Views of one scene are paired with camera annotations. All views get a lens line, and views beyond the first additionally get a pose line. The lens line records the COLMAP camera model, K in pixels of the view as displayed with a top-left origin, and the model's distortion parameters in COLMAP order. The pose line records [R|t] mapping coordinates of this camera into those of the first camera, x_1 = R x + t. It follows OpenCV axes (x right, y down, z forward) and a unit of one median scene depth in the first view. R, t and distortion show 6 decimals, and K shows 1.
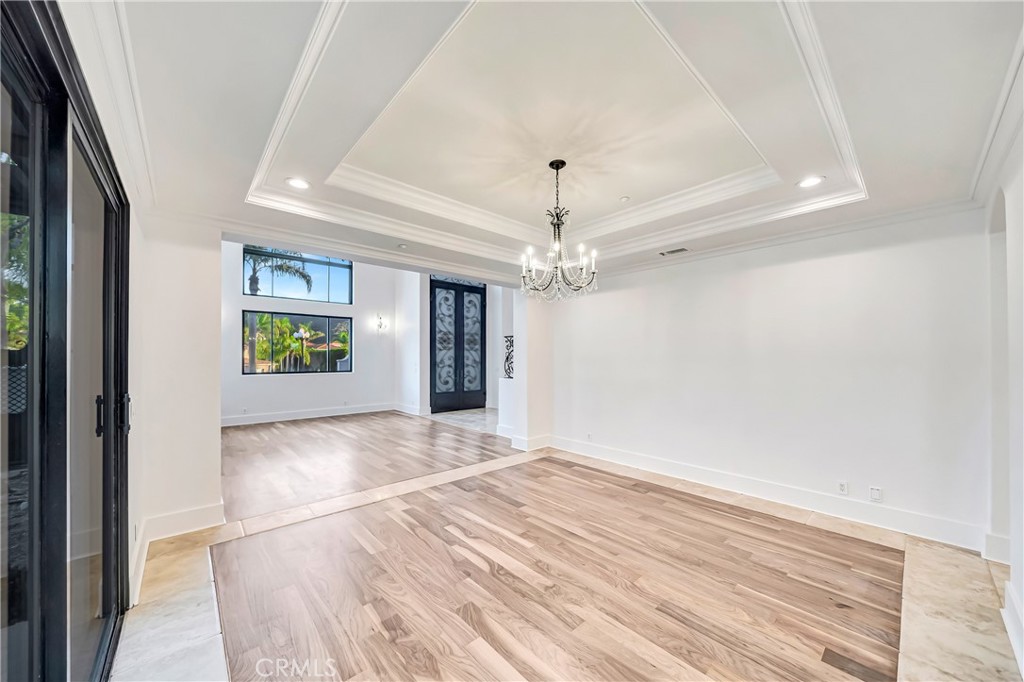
lens RADIAL K [[369.1, 0, 512.0], [0, 369.1, 362.6], [0, 0, 1]] dist [-0.000169, -0.000005]
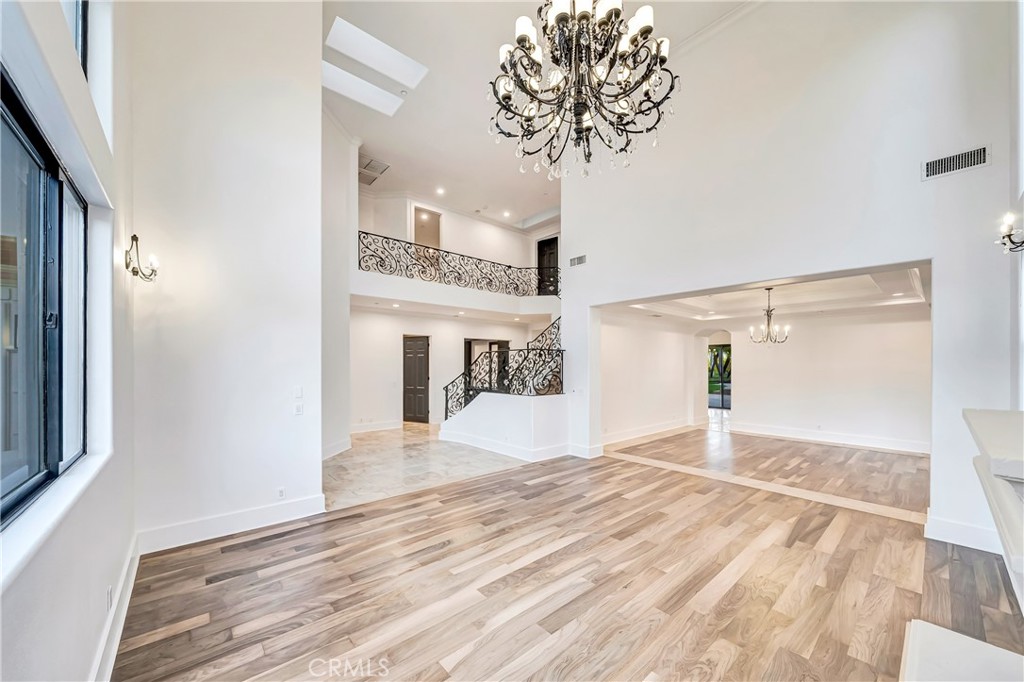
lens RADIAL K [[369.1, 0, 512.0], [0, 369.1, 362.6], [0, 0, 1]] dist [-0.000169, -0.000005]
pose [[0.013213, 0.006971, 0.999888, -1.223943], [0.006936, 0.999951, -0.007064, -0.037923], [-0.999889, 0.007028, 0.013164, 1.425583]]
